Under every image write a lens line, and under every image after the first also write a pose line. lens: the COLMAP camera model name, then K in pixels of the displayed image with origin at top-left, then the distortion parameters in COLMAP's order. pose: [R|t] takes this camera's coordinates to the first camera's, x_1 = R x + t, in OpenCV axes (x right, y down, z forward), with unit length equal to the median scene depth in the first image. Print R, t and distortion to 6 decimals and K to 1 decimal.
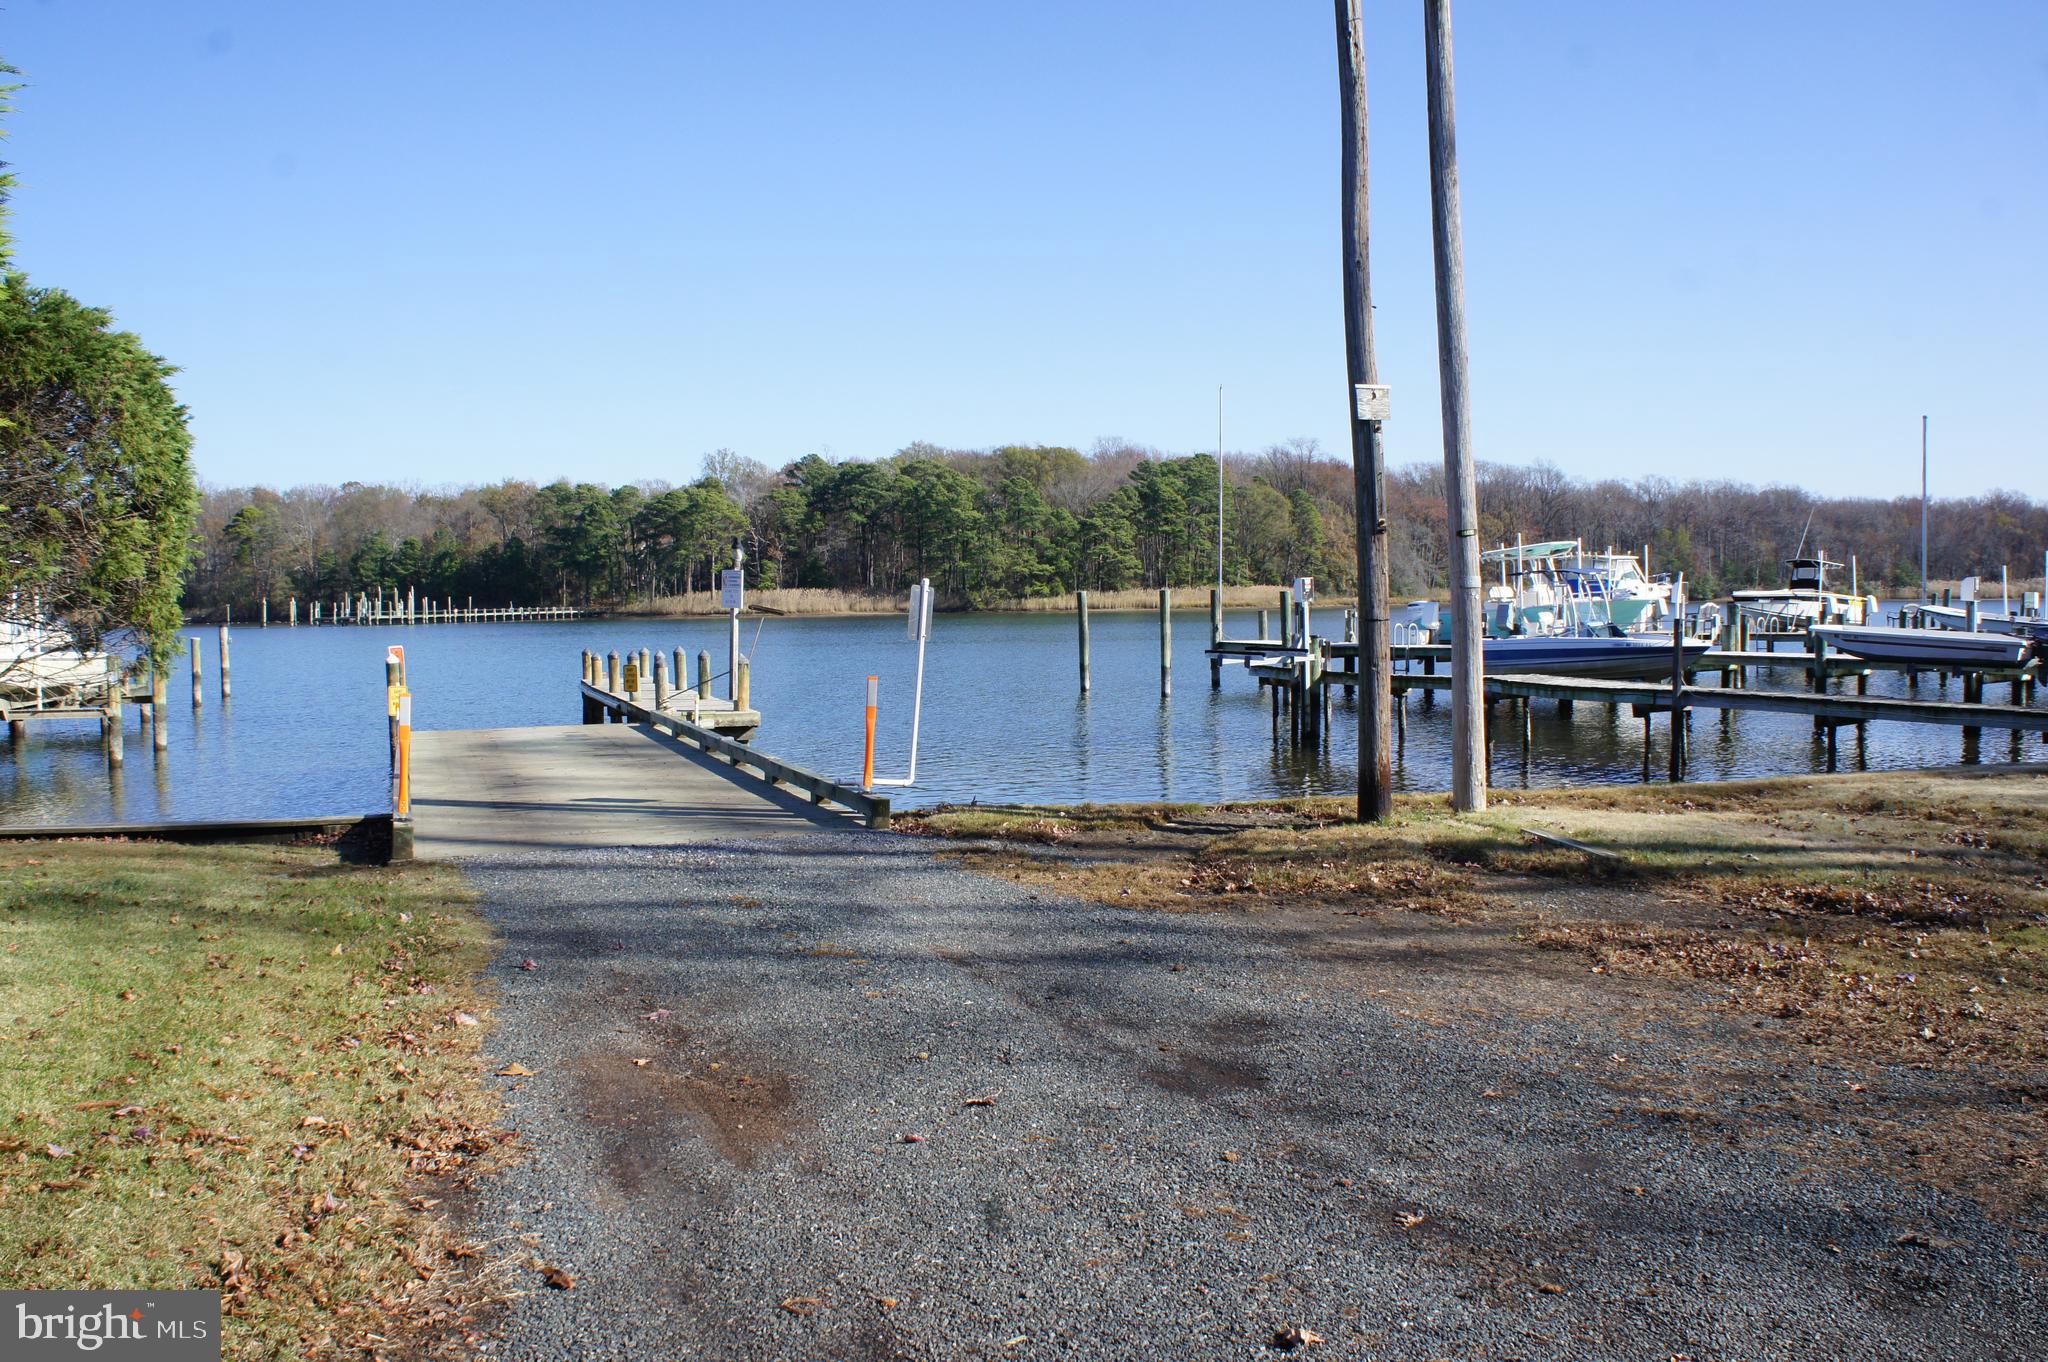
lens RADIAL K [[1645.9, 0, 1024.0], [0, 1645.9, 681.0], [0, 0, 1]] dist [-0.135238, 0.001473]
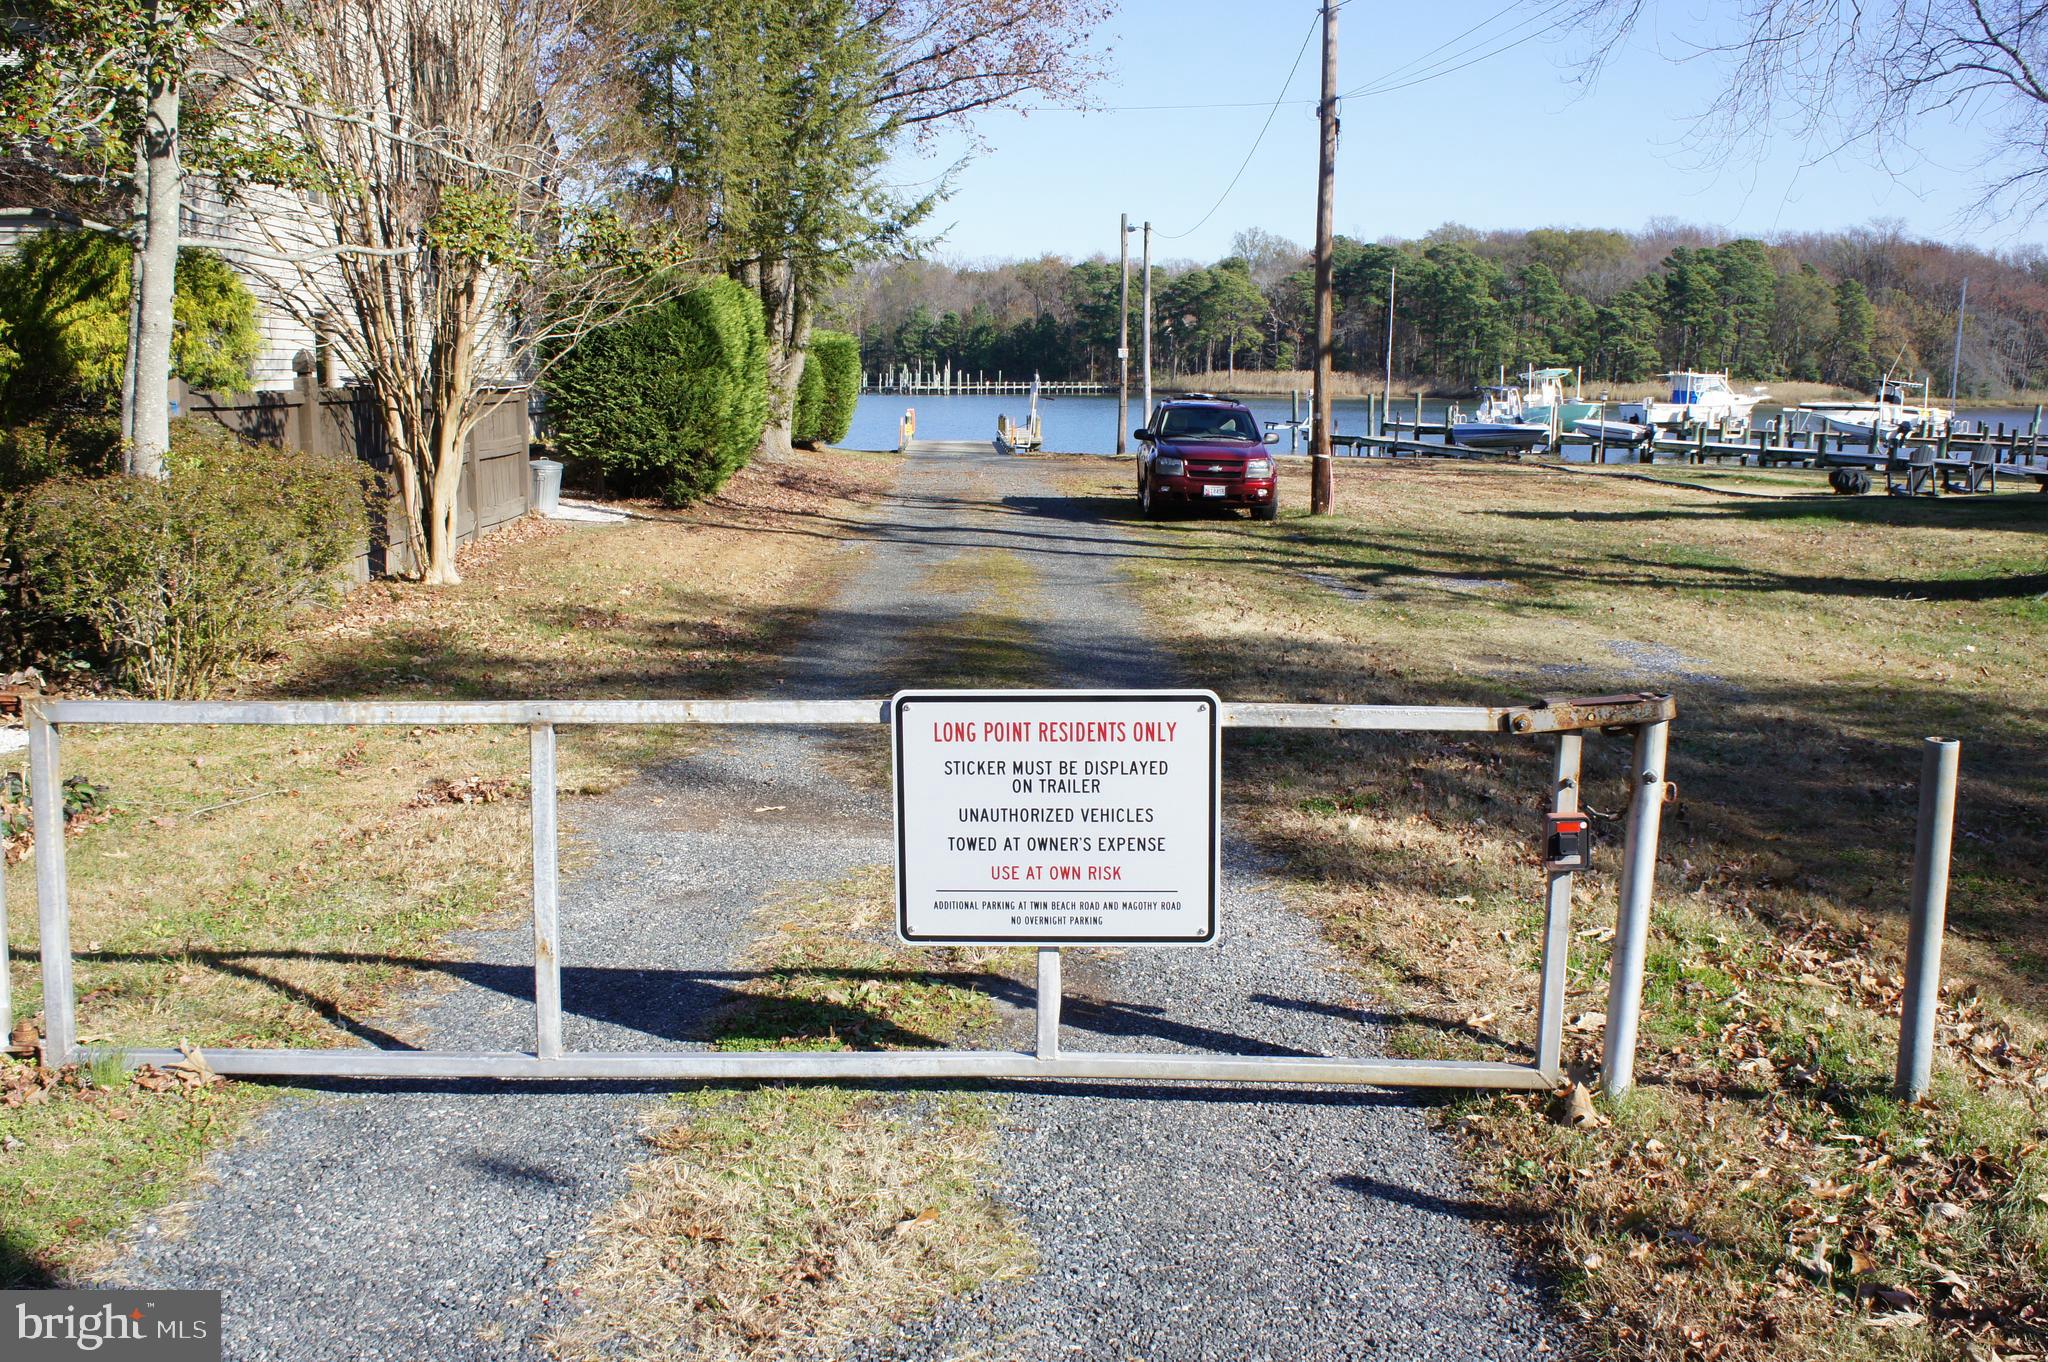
lens RADIAL K [[1794.2, 0, 1024.0], [0, 1794.2, 681.0], [0, 0, 1]] dist [-0.078051, 0.011158]
pose [[0.947254, 0.076316, -0.311265, 0.053521], [-0.038881, 0.991425, 0.124755, 0.003475], [0.318117, -0.106073, 0.942099, -0.127252]]
